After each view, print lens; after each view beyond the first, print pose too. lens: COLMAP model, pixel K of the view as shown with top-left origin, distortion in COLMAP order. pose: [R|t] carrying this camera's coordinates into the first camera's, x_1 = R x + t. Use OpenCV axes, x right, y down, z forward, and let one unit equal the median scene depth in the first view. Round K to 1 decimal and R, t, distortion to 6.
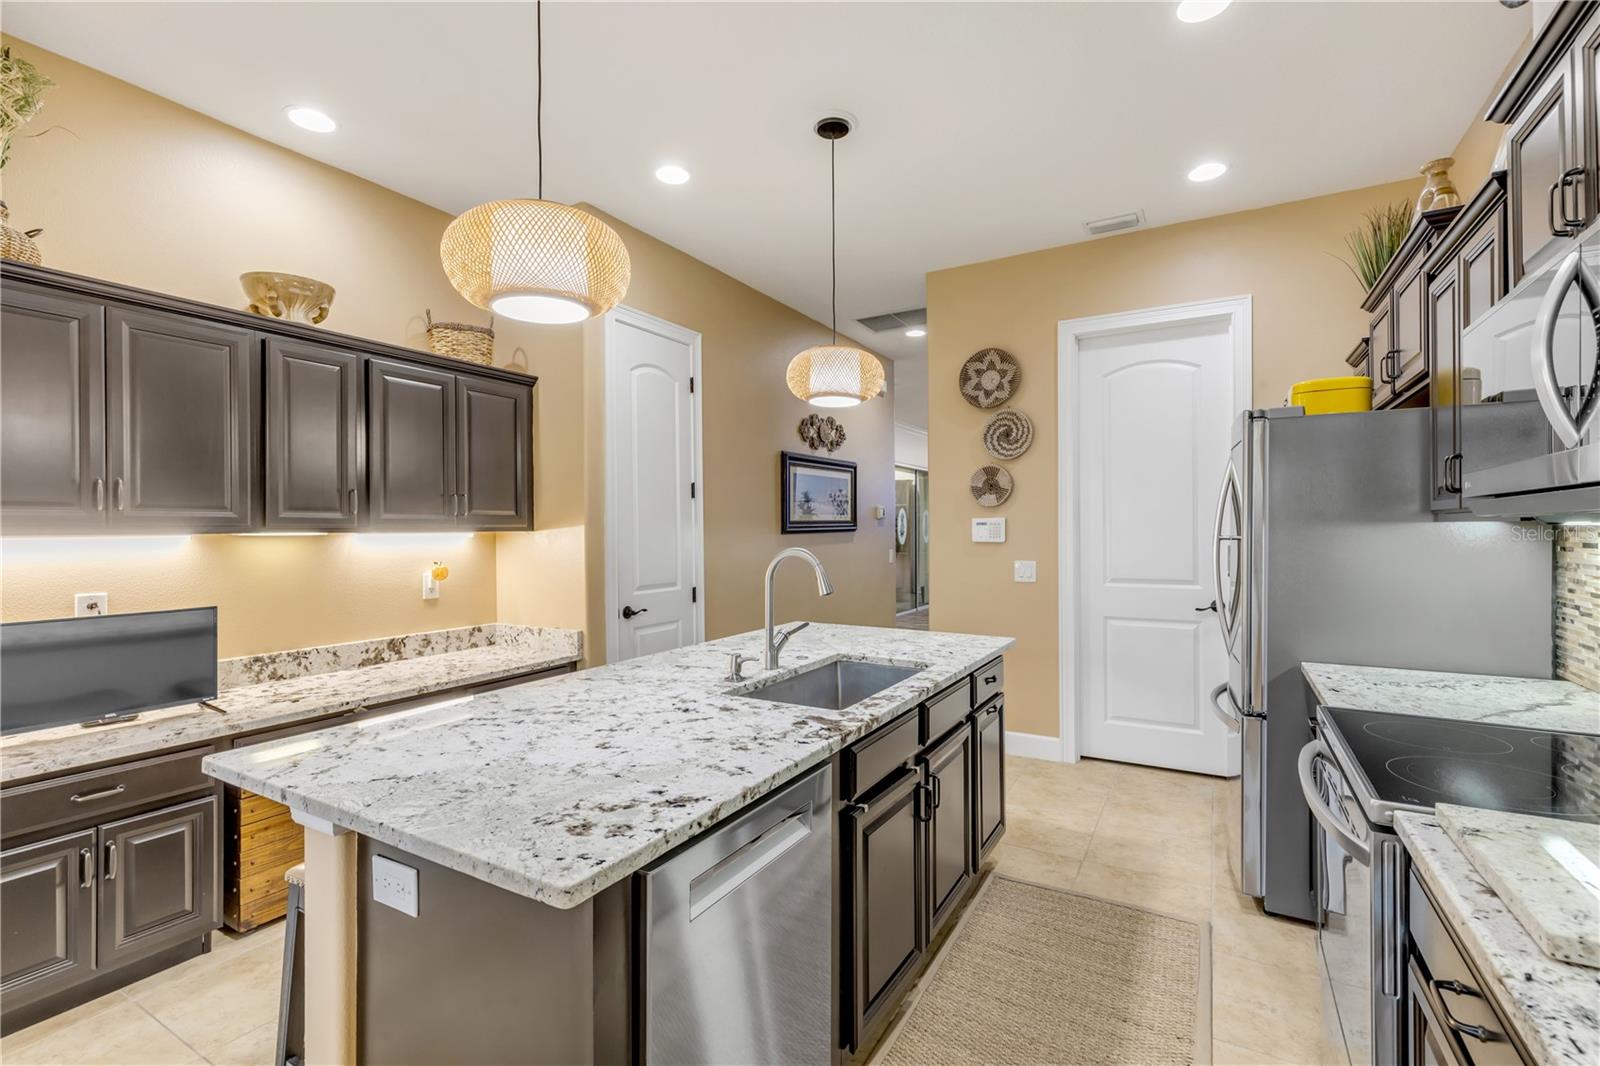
lens RADIAL K [[714.2, 0, 799.7], [0, 714.2, 531.3], [0, 0, 1]] dist [0.002754, -0.000028]
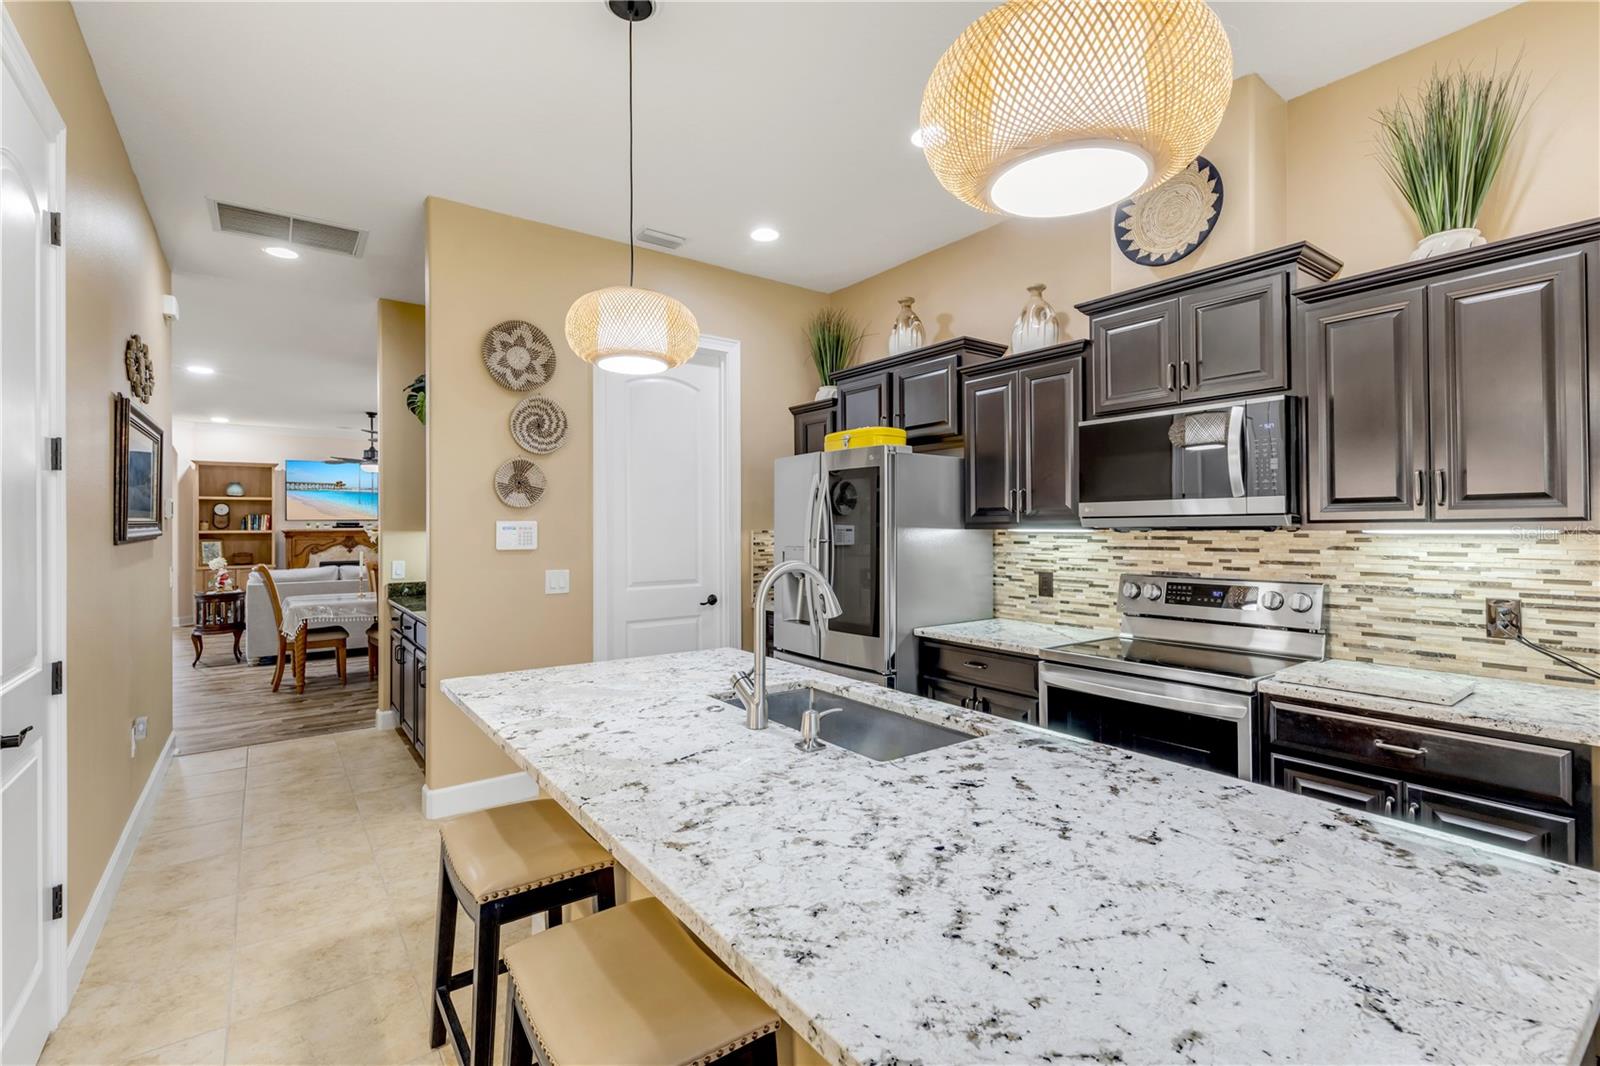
lens RADIAL K [[717.8, 0, 799.0], [0, 717.8, 522.5], [0, 0, 1]] dist [0.003859, -0.000269]
pose [[0.398896, 0.011182, 0.916928, -0.553008], [0.003811, 0.999897, -0.013851, -0.006021], [-0.916988, 0.009020, 0.398812, 0.524317]]
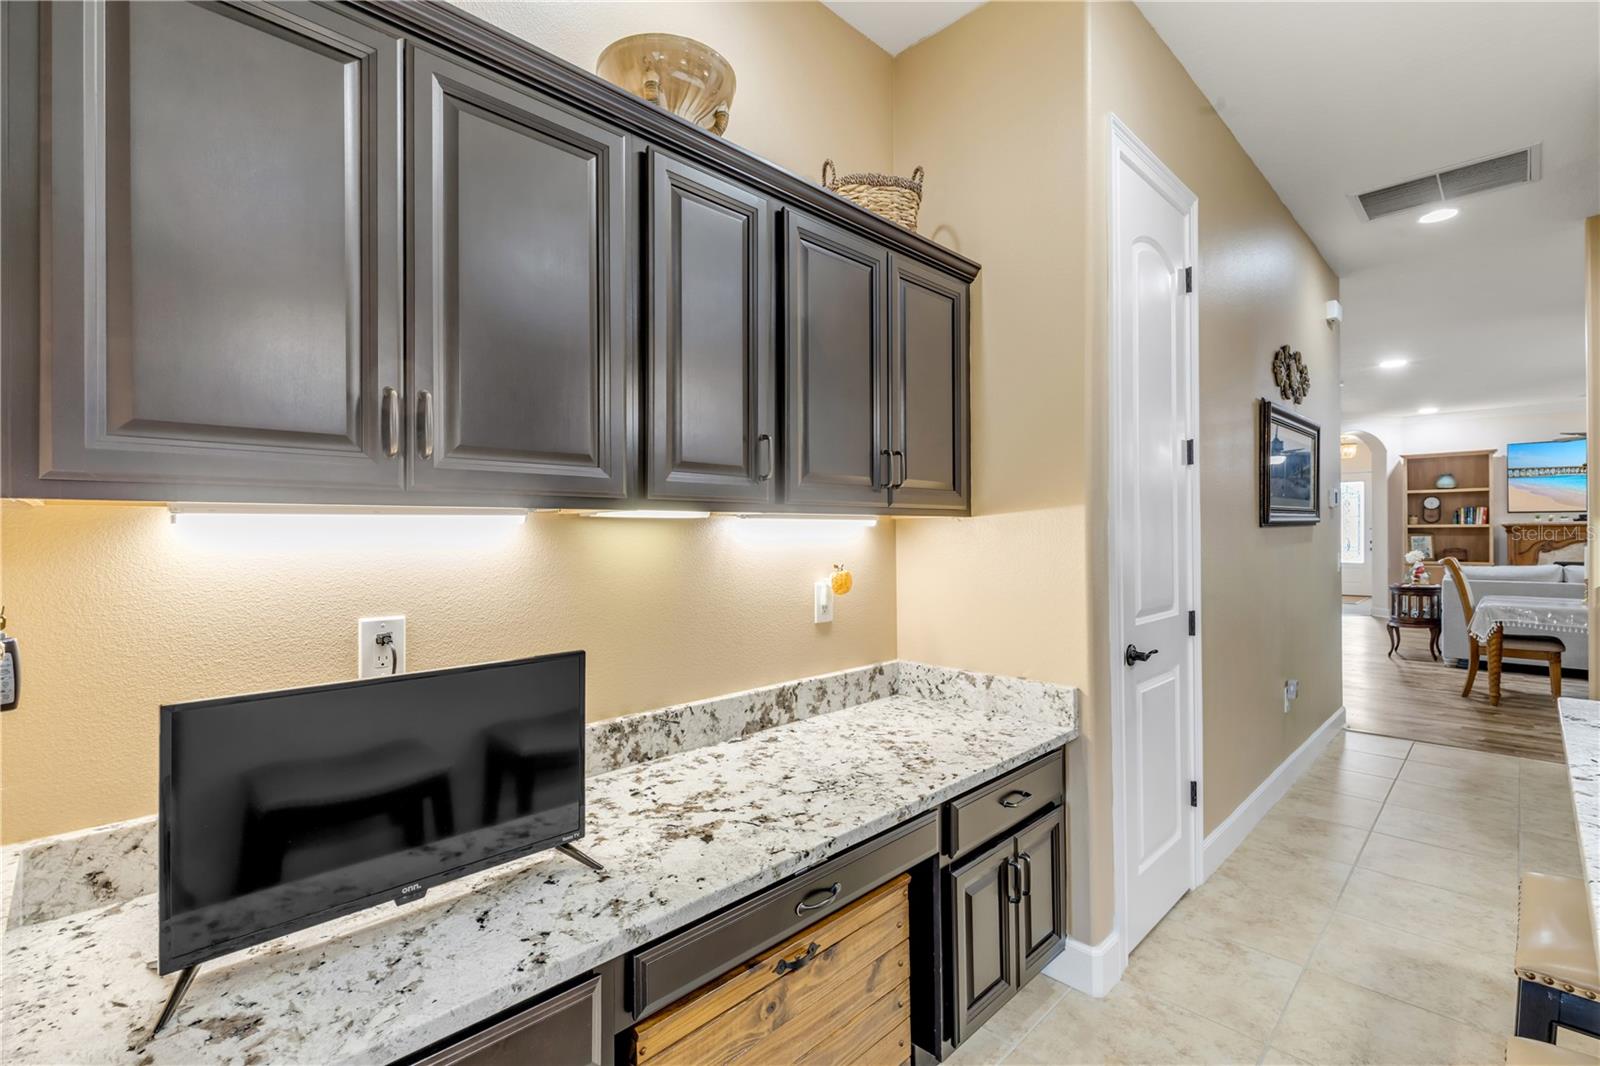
lens RADIAL K [[714.2, 0, 799.7], [0, 714.2, 531.3], [0, 0, 1]] dist [0.002754, -0.000028]
pose [[0.964863, 0.002456, -0.262743, -0.444082], [-0.002770, 0.999996, -0.000825, 0.016787], [0.262740, 0.001524, 0.964865, 0.459231]]
